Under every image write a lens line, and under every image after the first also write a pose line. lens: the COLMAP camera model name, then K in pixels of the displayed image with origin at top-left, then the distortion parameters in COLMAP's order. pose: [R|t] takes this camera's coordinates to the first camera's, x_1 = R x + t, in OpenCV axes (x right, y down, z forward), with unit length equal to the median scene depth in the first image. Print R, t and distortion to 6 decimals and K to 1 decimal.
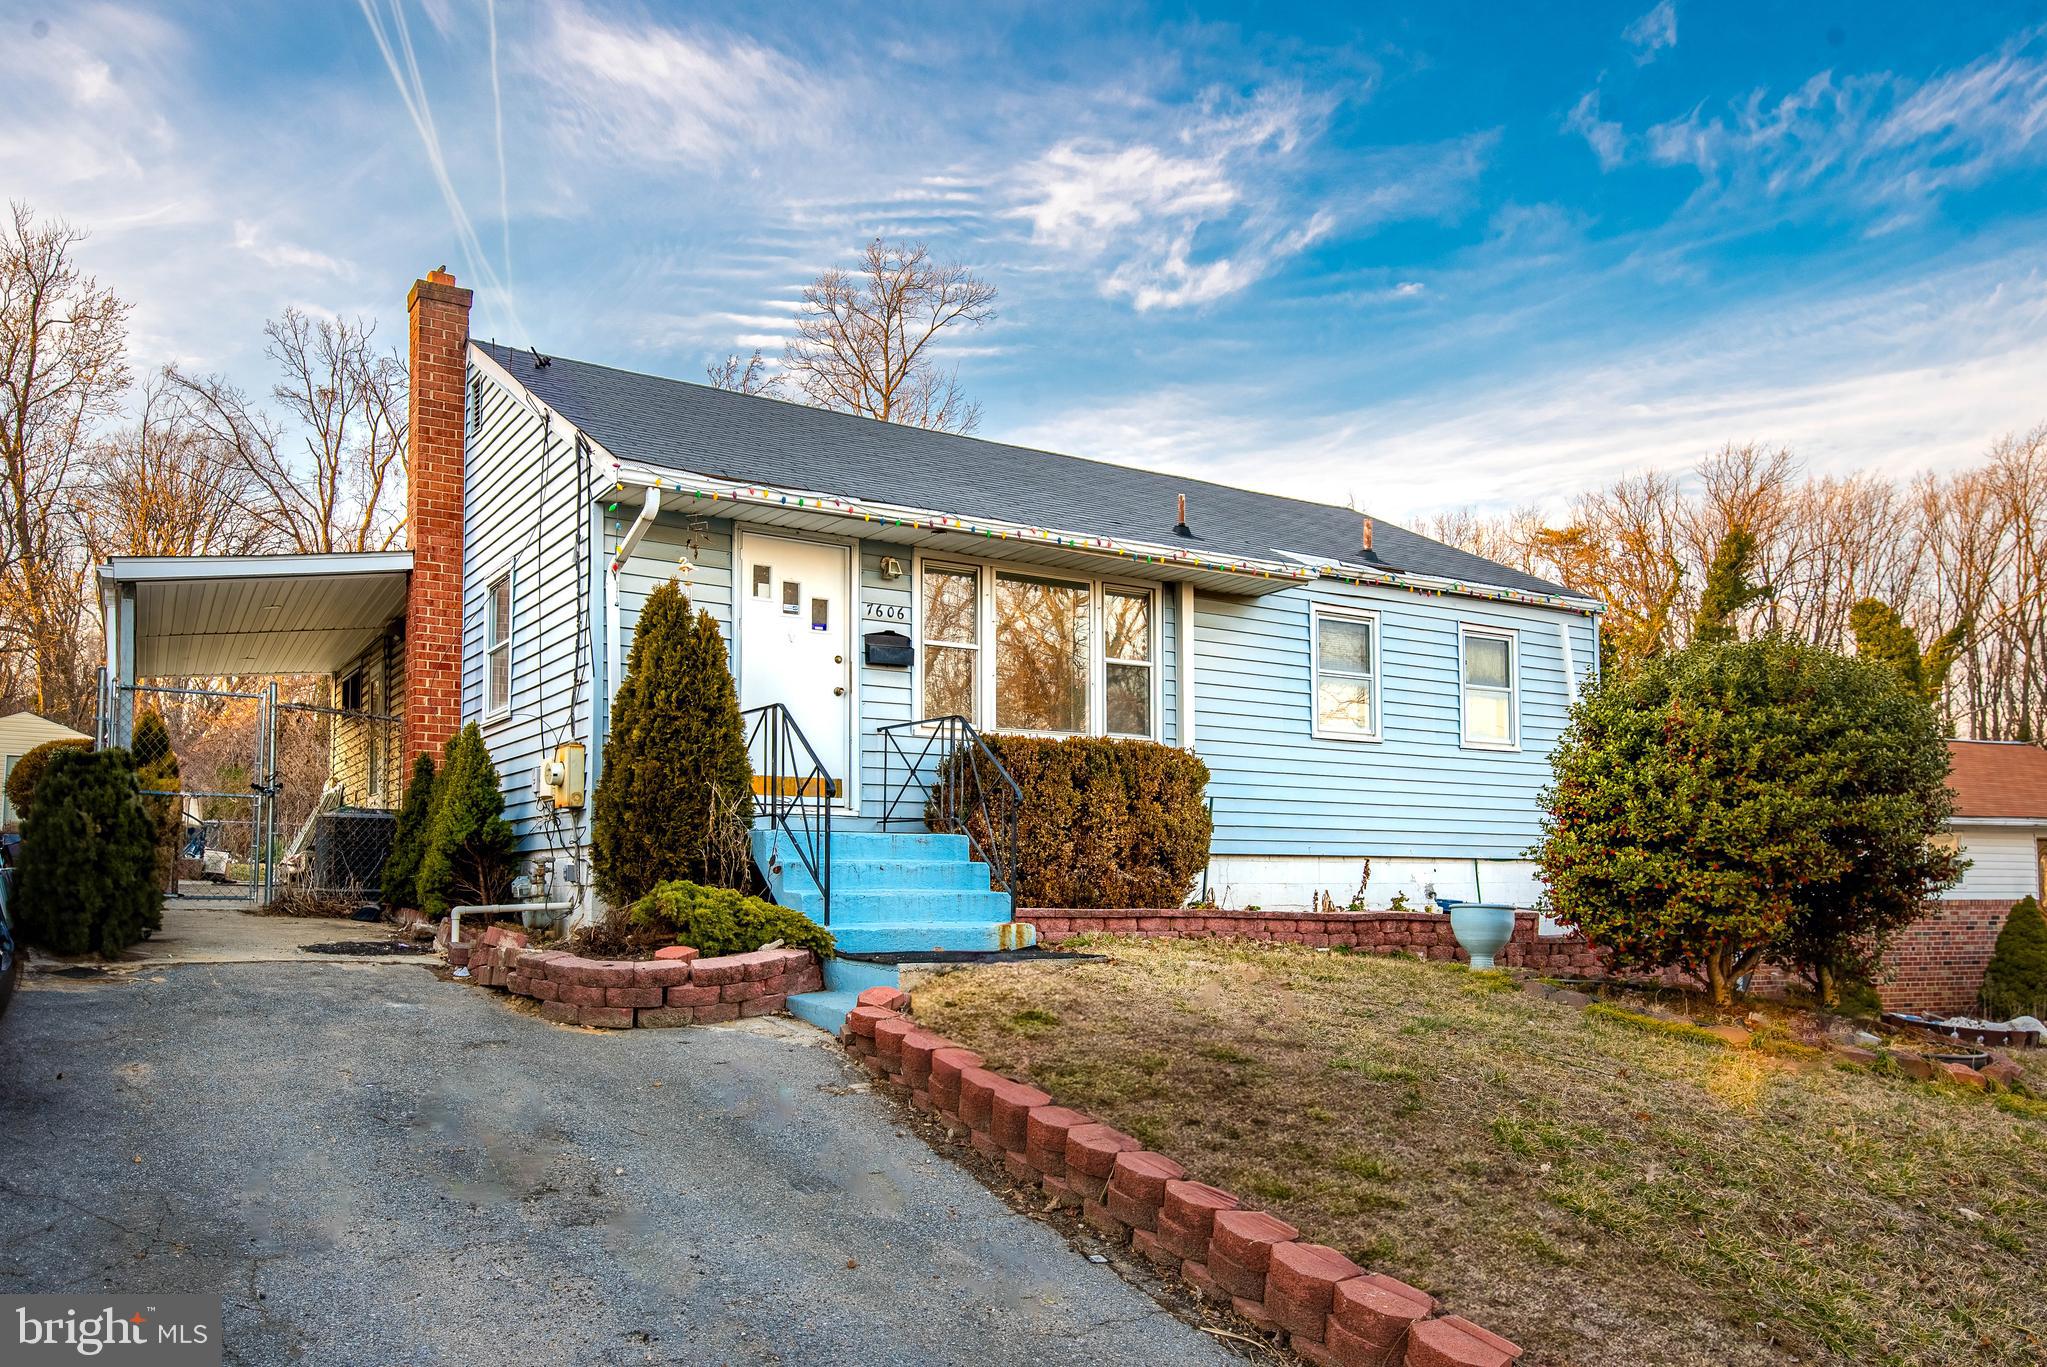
lens RADIAL K [[1492.9, 0, 1017.2], [0, 1492.9, 701.6], [0, 0, 1]] dist [0.028041, 0.005130]
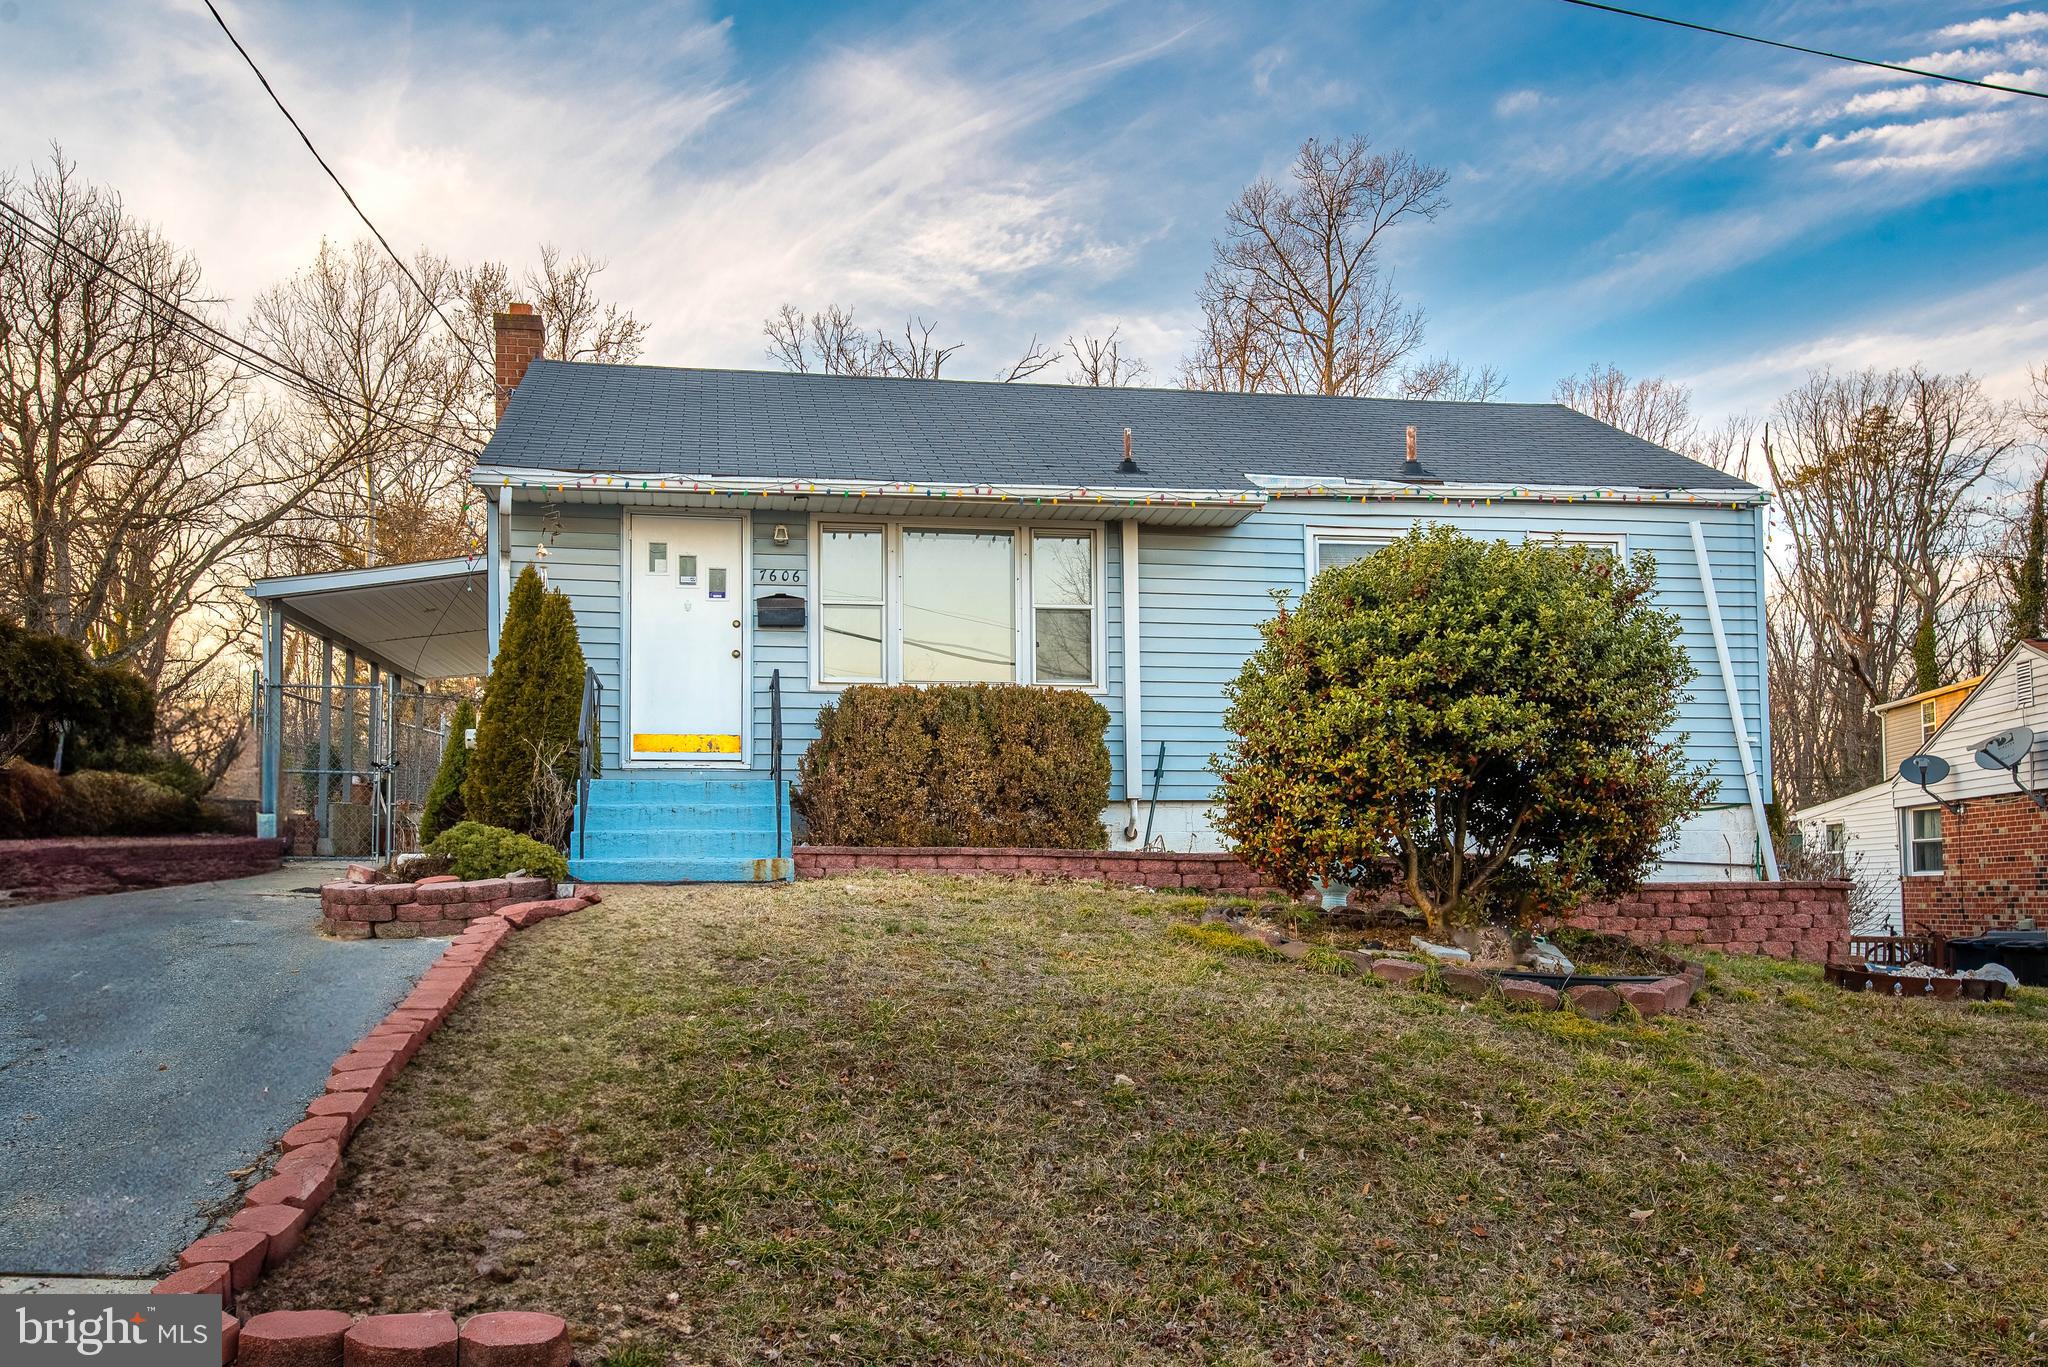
lens RADIAL K [[1757.8, 0, 1020.4], [0, 1757.8, 667.6], [0, 0, 1]] dist [0.044441, -0.003490]
pose [[0.920167, -0.057635, -0.387262, 0.556847], [0.055267, 0.998322, -0.017259, 0.036171], [0.387607, -0.005522, 0.921808, -0.085244]]
